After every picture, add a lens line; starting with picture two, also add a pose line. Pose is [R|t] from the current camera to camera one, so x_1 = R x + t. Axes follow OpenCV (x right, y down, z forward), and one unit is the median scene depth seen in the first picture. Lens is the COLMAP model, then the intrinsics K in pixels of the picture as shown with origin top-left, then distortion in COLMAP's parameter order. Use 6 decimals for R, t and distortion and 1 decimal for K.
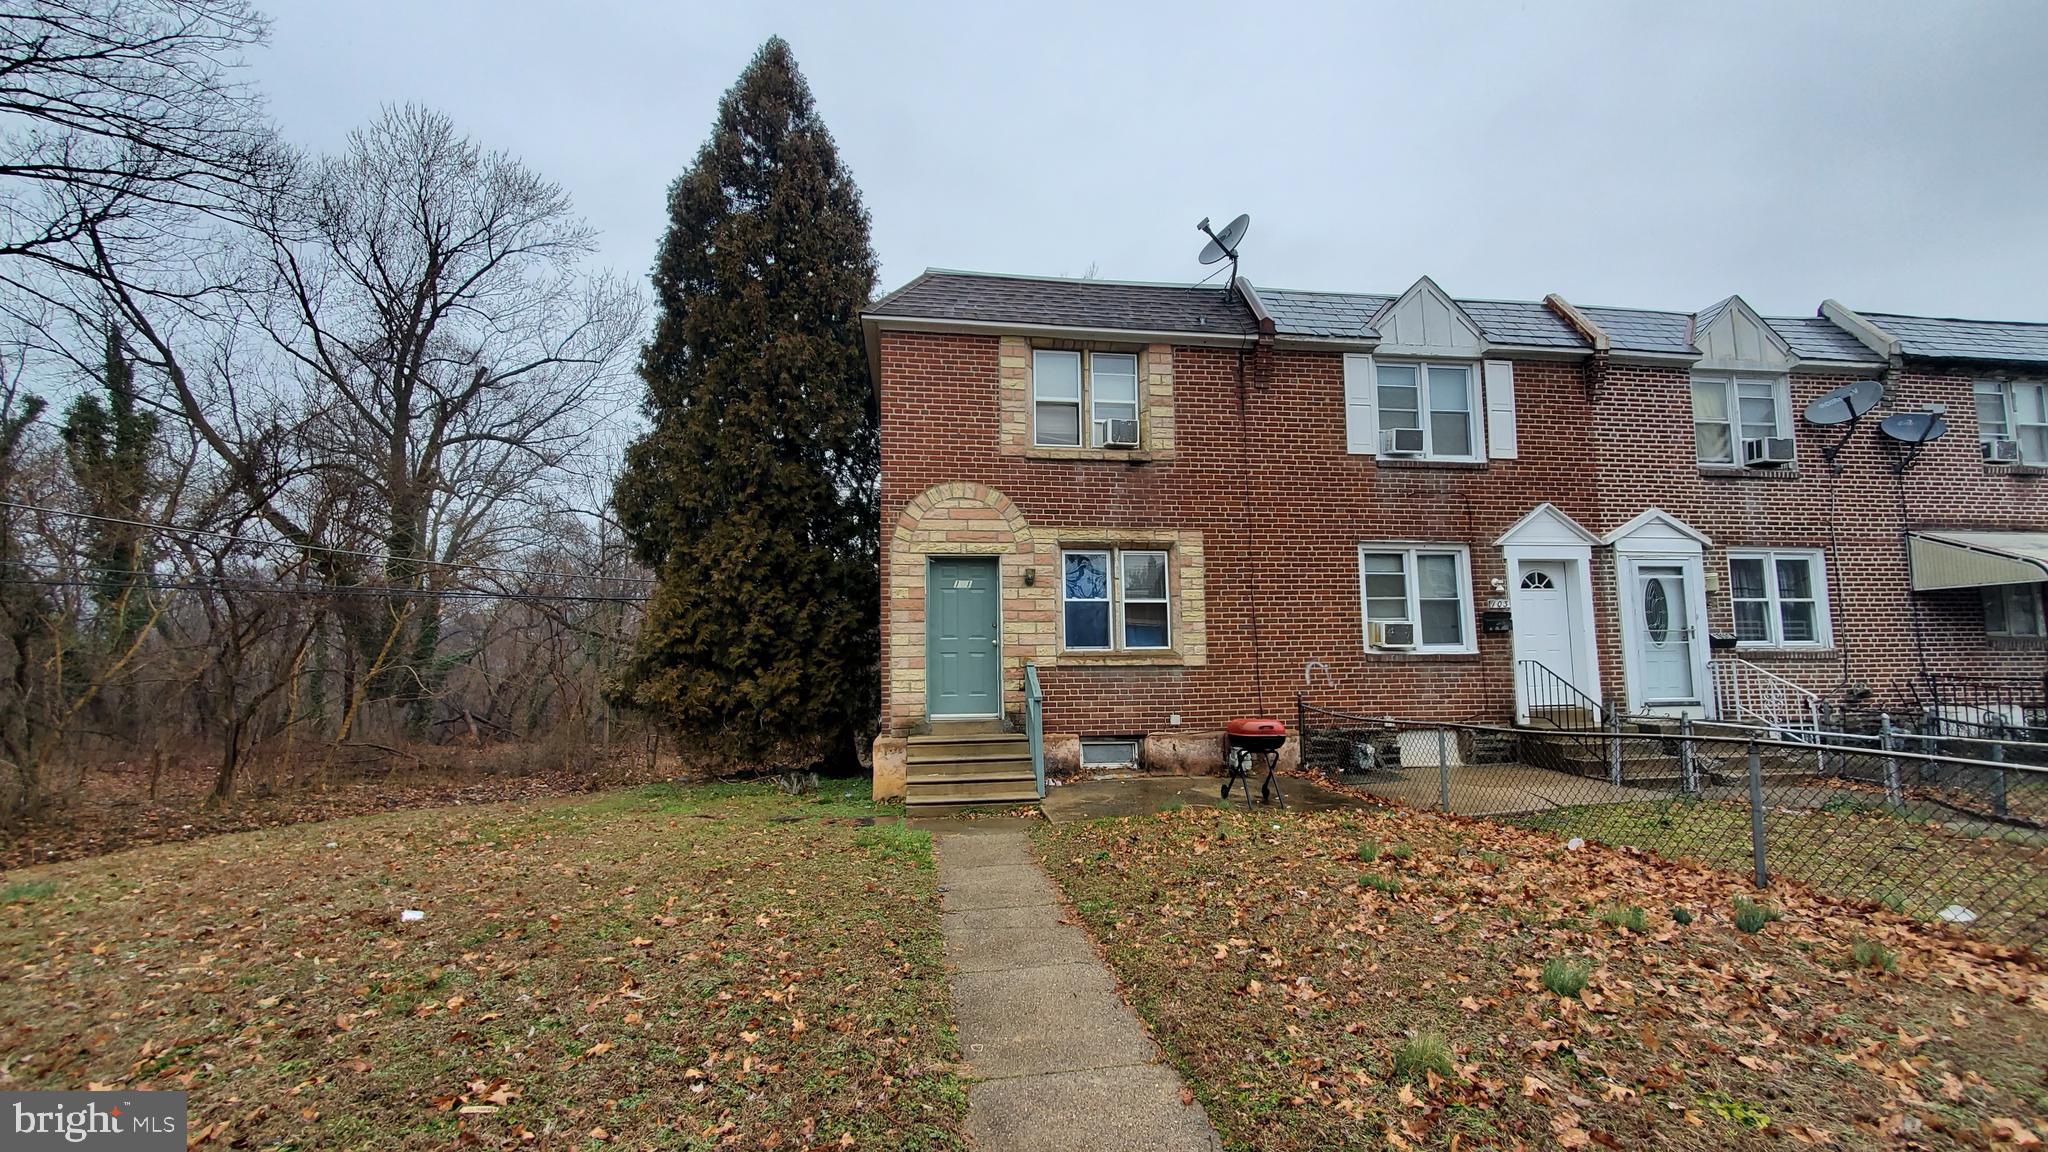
lens RADIAL K [[813.0, 0, 1029.1], [0, 813.0, 611.4], [0, 0, 1]] dist [0.001681, 0.000350]
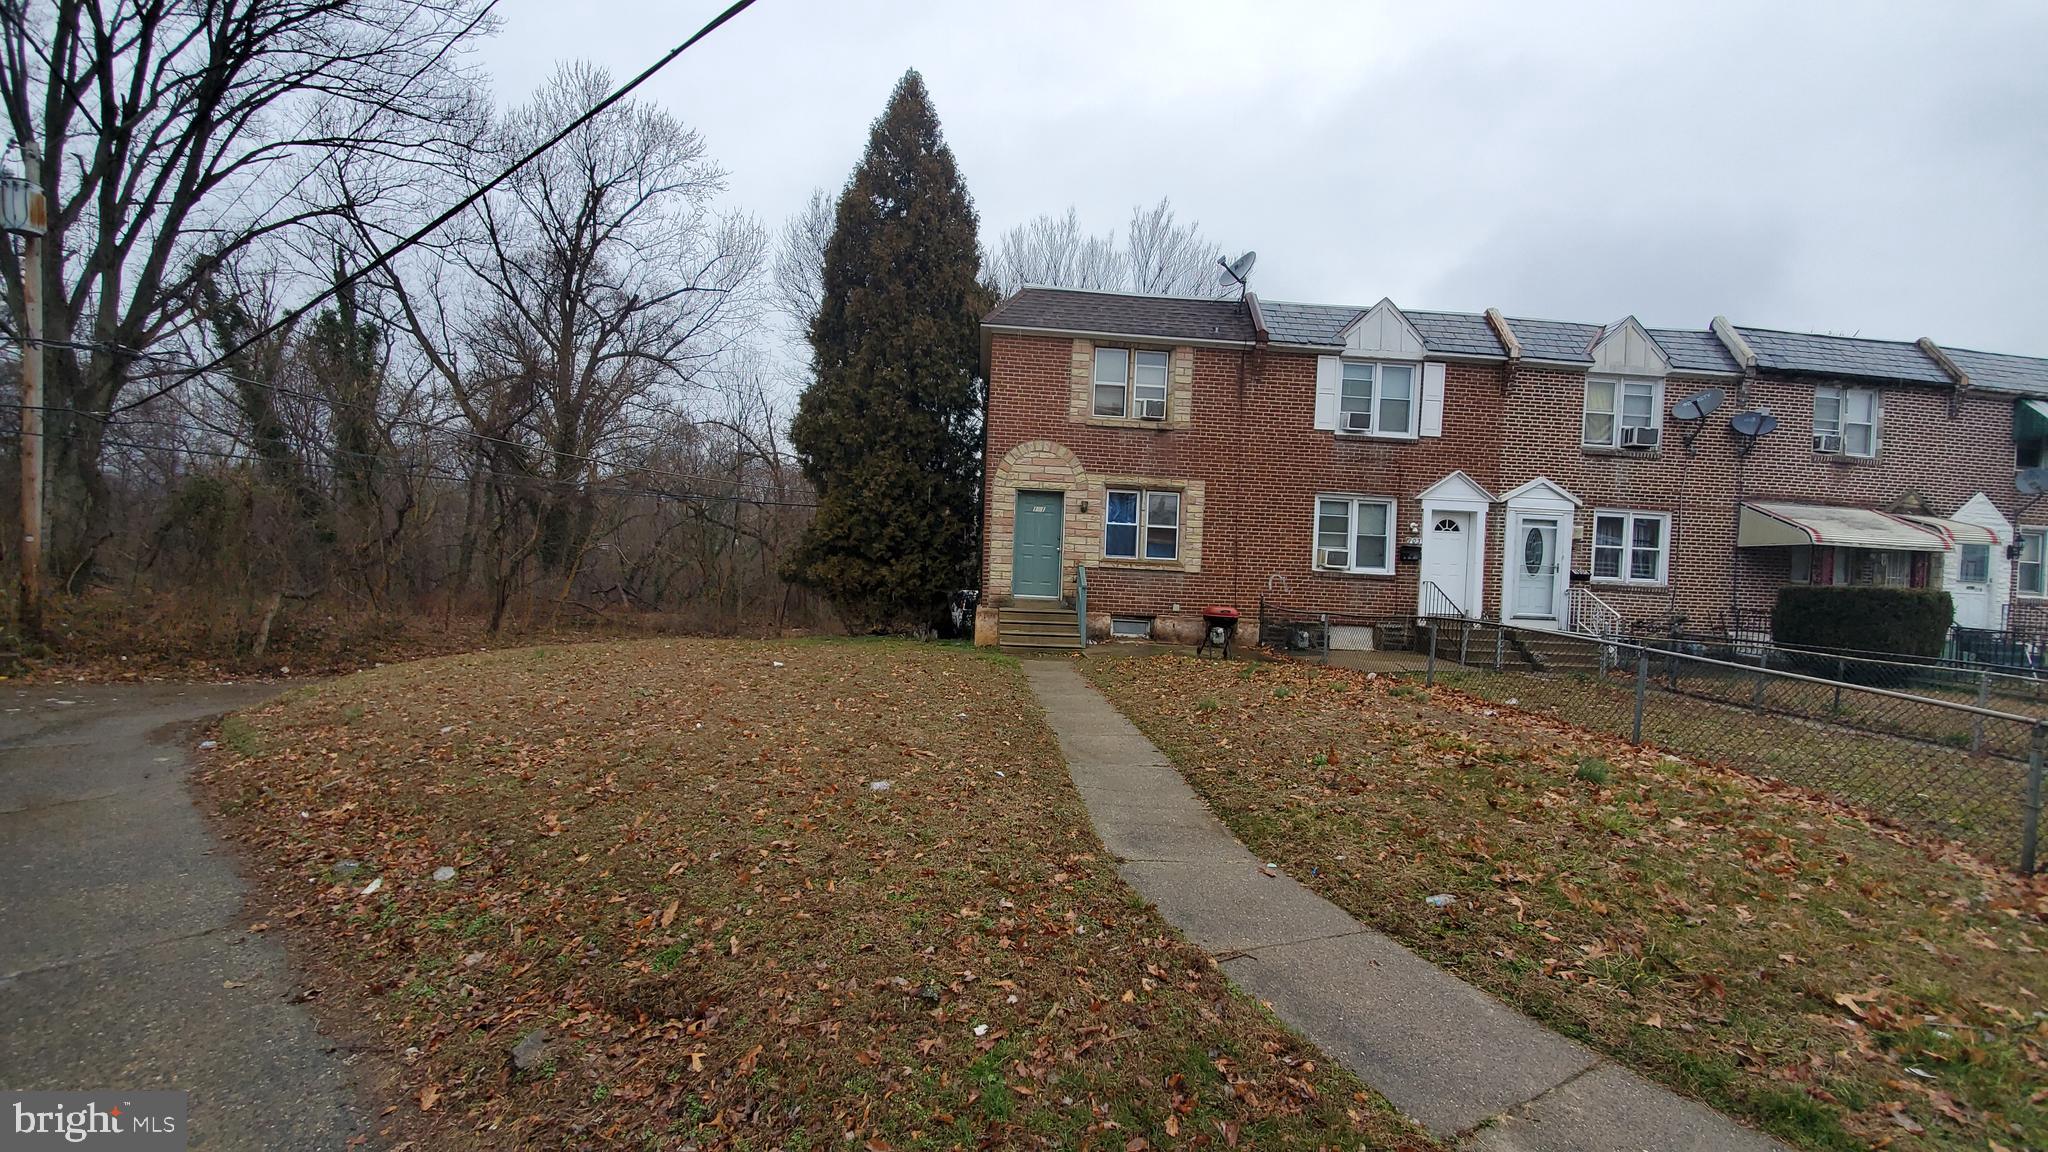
lens RADIAL K [[813.0, 0, 1029.1], [0, 813.0, 611.4], [0, 0, 1]] dist [0.001681, 0.000350]
pose [[0.996091, 0.056994, -0.067490, 0.010754], [-0.049044, 0.992258, 0.114096, -0.015619], [0.073470, -0.110340, 0.991175, -0.457804]]
